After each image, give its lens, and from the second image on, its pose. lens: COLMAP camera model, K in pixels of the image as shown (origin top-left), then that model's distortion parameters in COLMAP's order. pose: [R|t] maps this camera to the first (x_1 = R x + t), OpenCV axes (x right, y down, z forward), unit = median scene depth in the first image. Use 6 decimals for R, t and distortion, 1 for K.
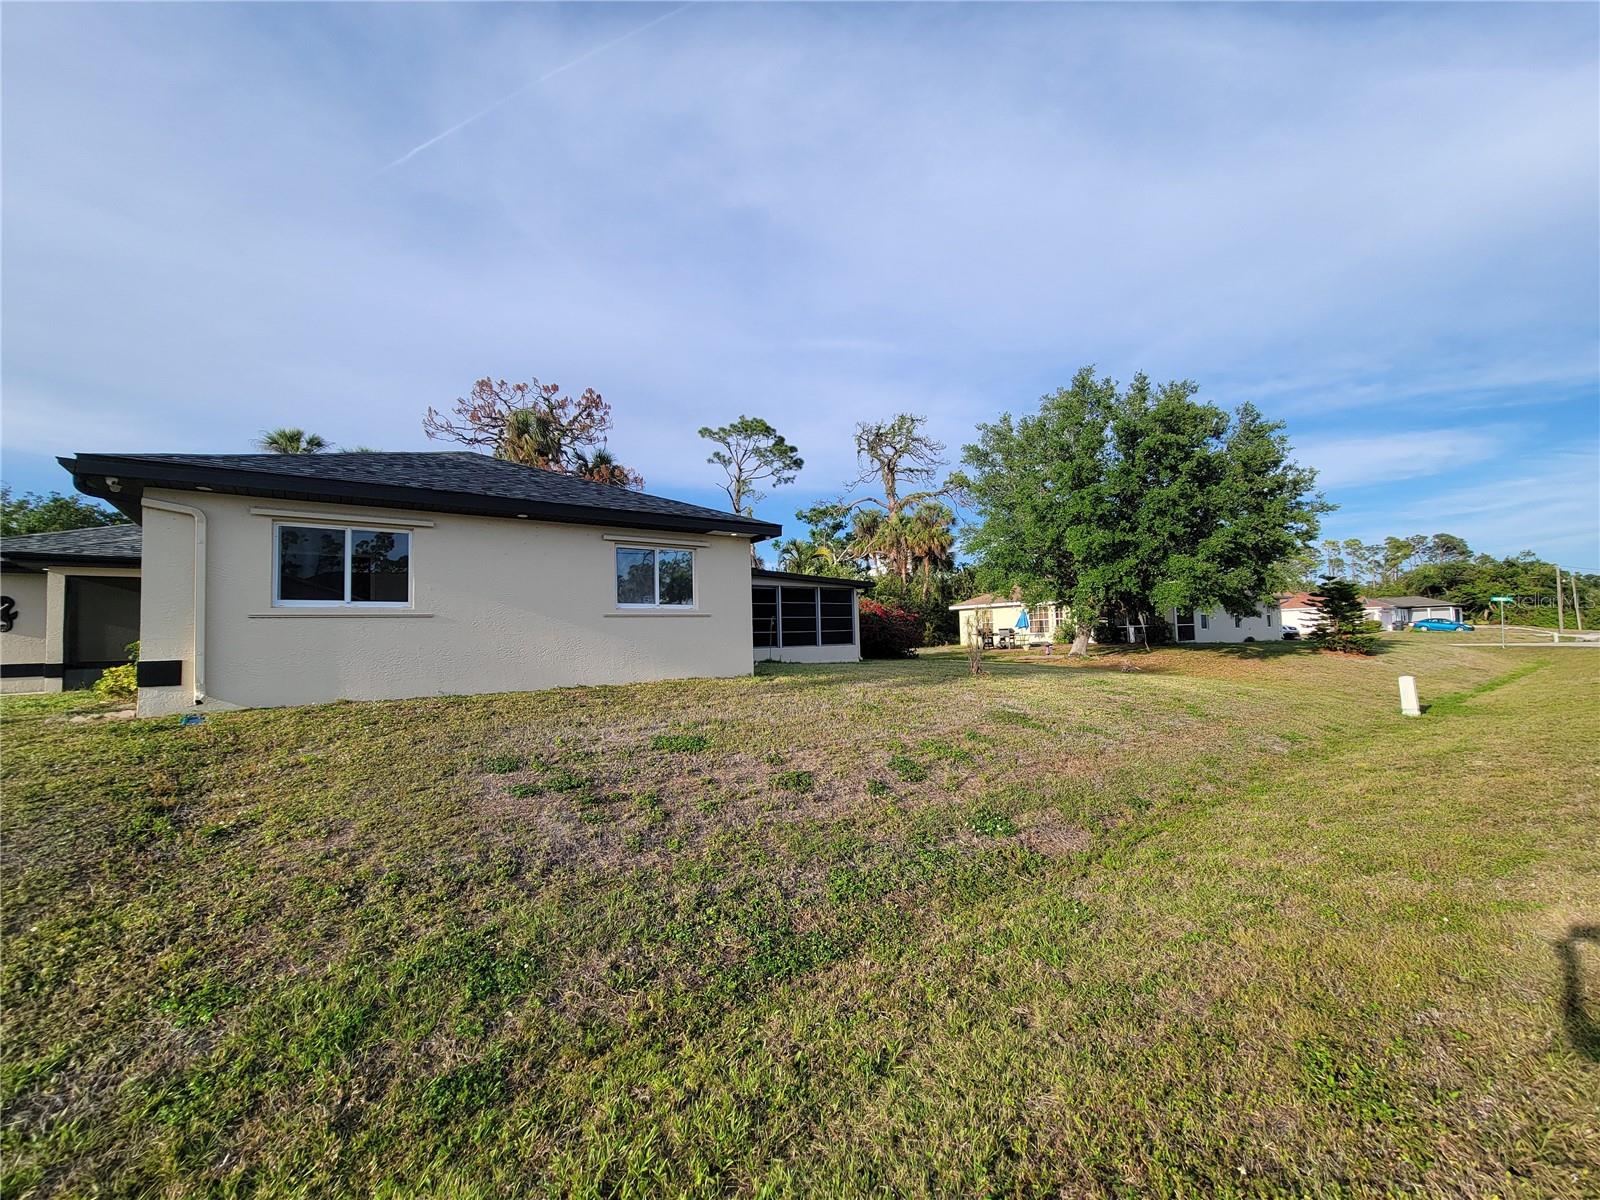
lens RADIAL K [[653.5, 0, 800.0], [0, 653.5, 600.0], [0, 0, 1]] dist [-0.000093, -0.000499]
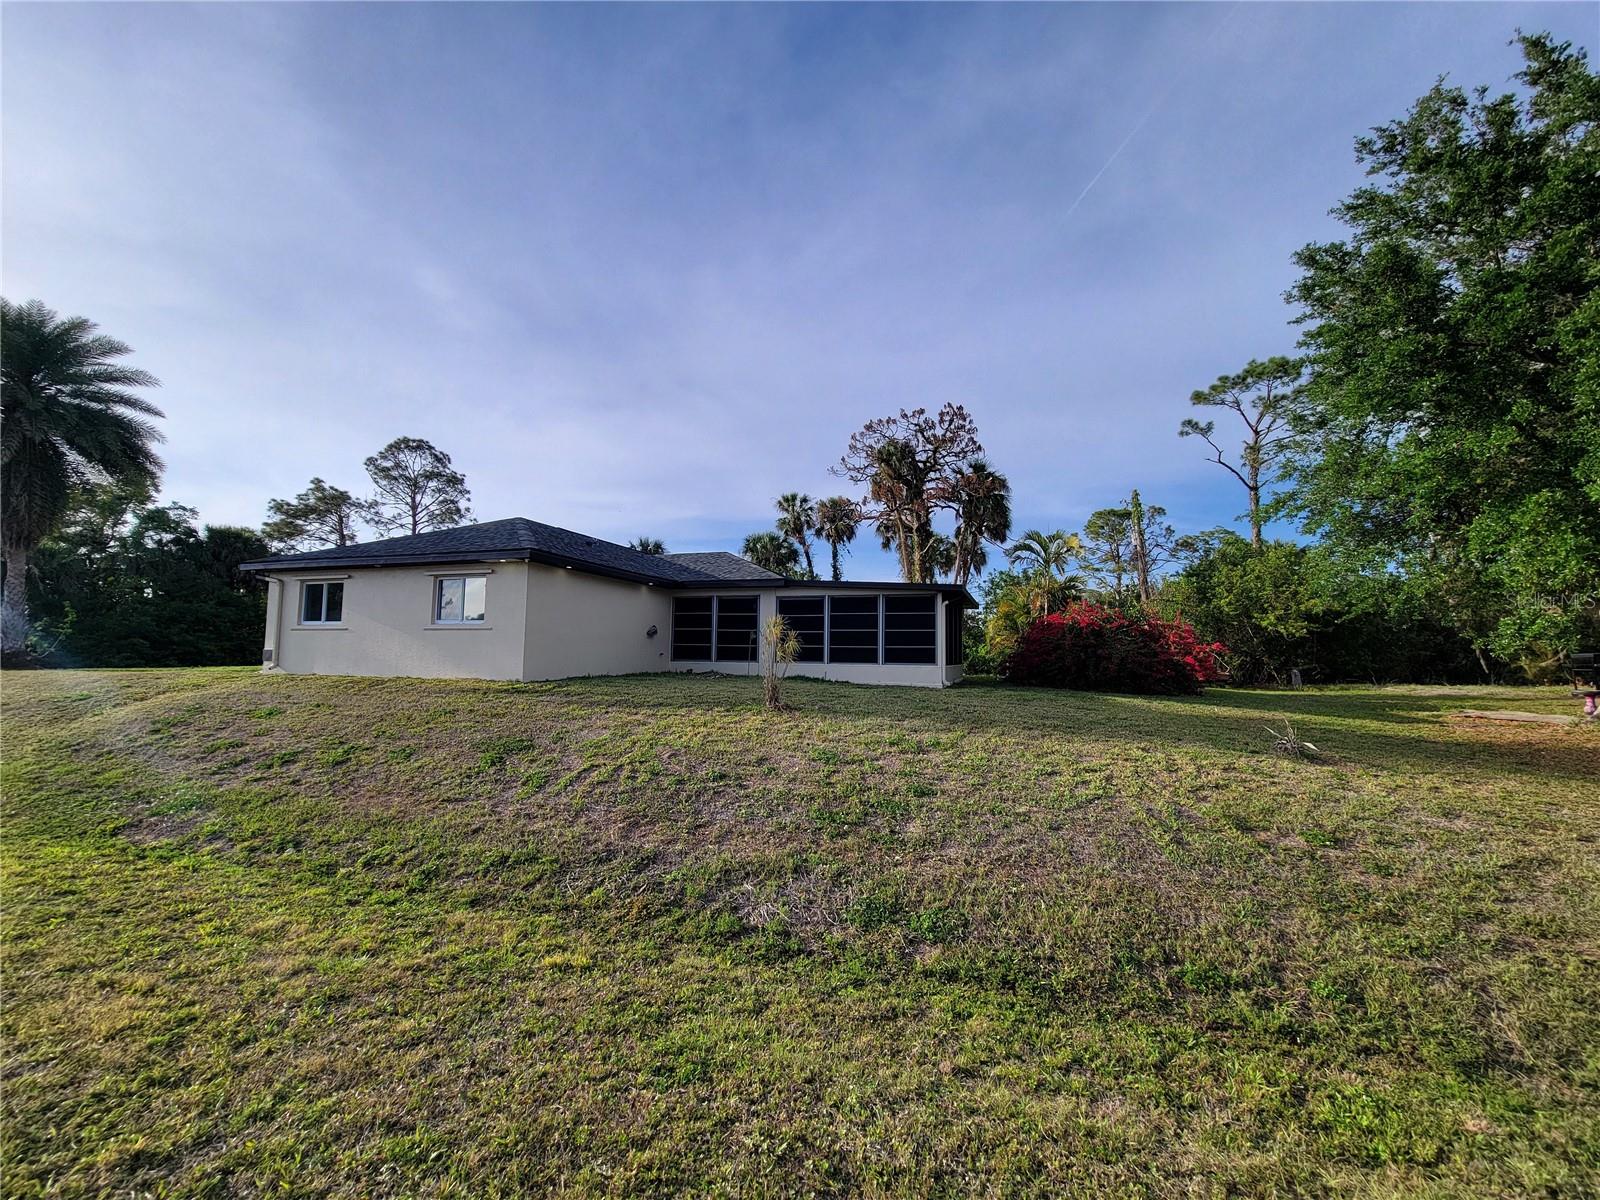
lens RADIAL K [[651.8, 0, 803.2], [0, 651.8, 601.6], [0, 0, 1]] dist [-0.002734, -0.000084]
pose [[0.565590, -0.036126, -0.823895, 0.665379], [0.022209, 0.999345, -0.028574, 0.011867], [0.824388, -0.002136, 0.566022, 0.446850]]
